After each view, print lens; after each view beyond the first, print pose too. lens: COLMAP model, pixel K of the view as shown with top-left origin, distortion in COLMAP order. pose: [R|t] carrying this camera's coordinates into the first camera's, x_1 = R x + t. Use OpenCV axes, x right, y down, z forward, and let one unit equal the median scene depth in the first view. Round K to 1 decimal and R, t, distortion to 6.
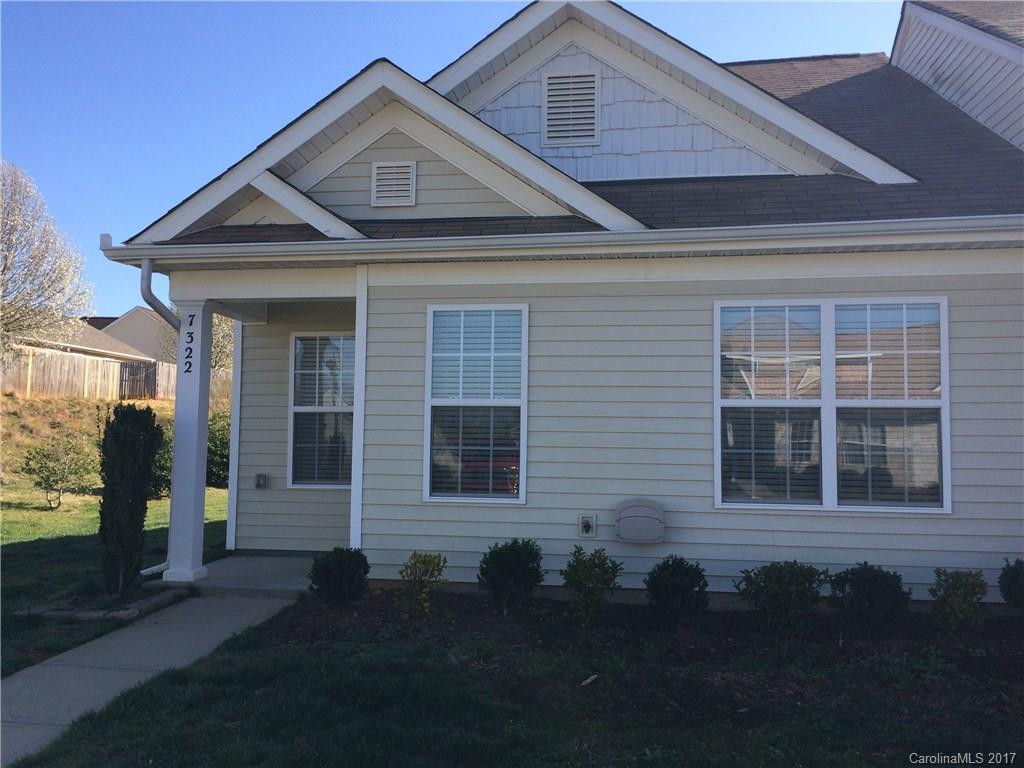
lens RADIAL K [[881.5, 0, 512.0], [0, 881.5, 384.0], [0, 0, 1]] dist [0.014864, -0.009575]
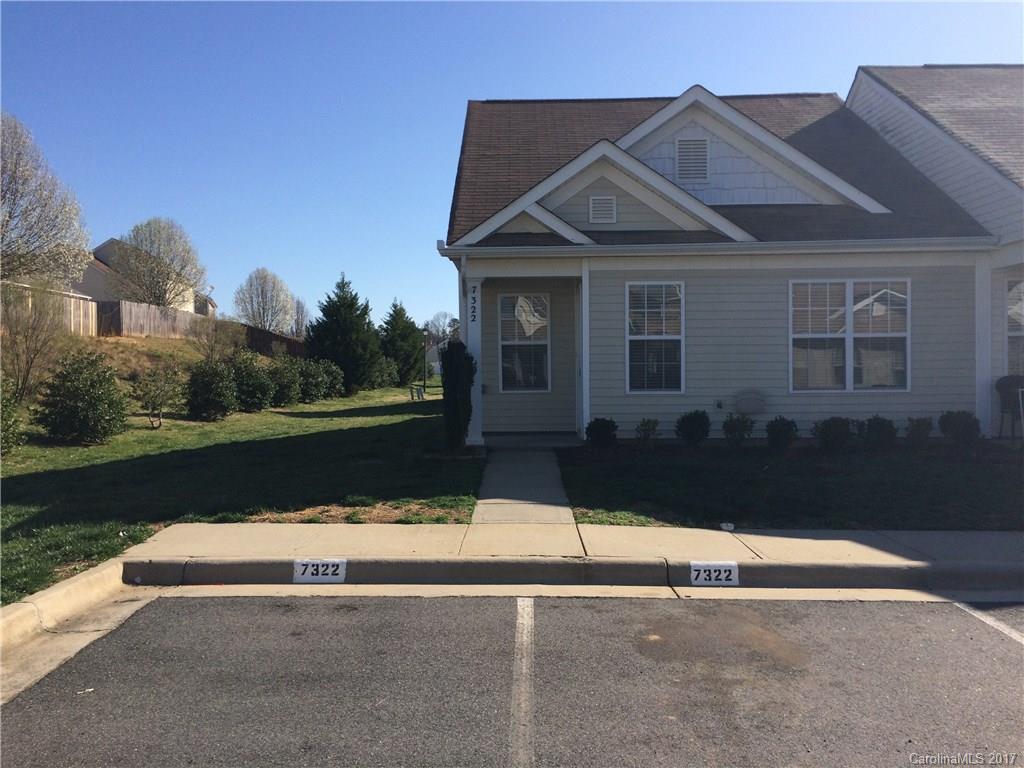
lens RADIAL K [[866.0, 0, 512.0], [0, 866.0, 384.0], [0, 0, 1]] dist [0.035872, 0.004166]
pose [[0.989393, -0.019469, 0.143955, -0.565241], [0.008196, 0.996881, 0.078491, -0.024710], [-0.145034, -0.076479, 0.986466, -0.662103]]
